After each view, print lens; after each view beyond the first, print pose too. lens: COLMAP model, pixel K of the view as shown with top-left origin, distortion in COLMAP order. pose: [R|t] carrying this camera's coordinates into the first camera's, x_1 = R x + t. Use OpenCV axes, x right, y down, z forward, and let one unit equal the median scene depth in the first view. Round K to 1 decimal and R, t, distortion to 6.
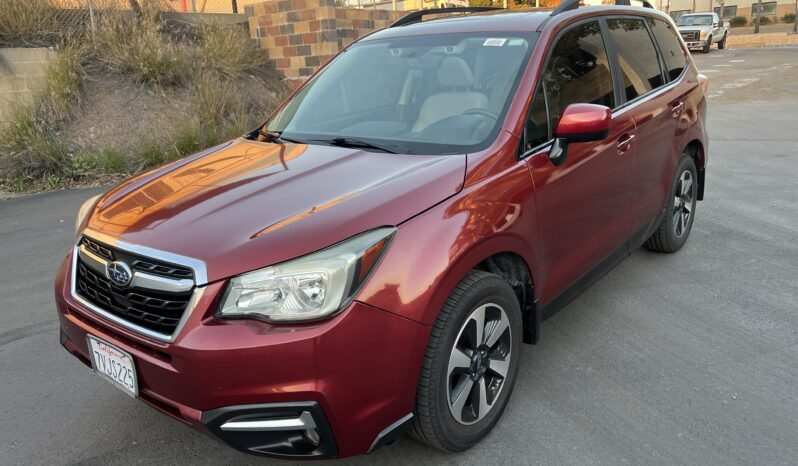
lens RADIAL K [[599.8, 0, 400.4], [0, 599.8, 231.6], [0, 0, 1]] dist [0.038304, -0.036598]
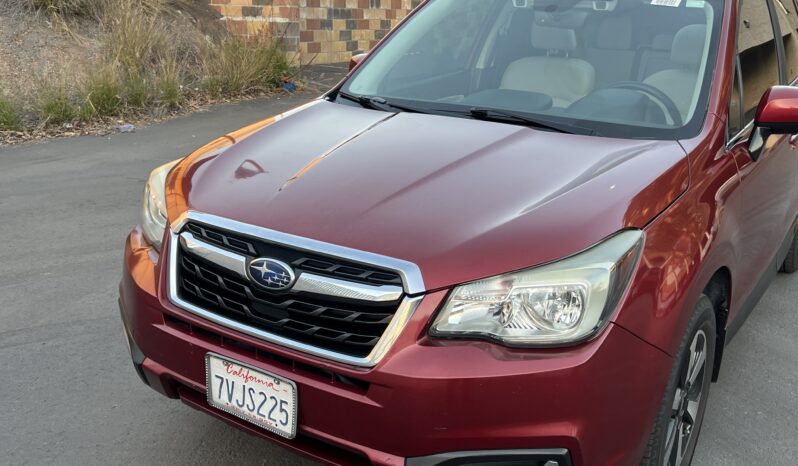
lens RADIAL K [[778.0, 0, 397.8], [0, 778.0, 234.5], [0, 0, 1]] dist [0.020070, 0.000000]
pose [[0.992598, 0.046795, 0.112067, -0.411153], [-0.047626, 0.998854, 0.004749, 0.007968], [-0.111717, -0.010051, 0.993689, 0.013947]]
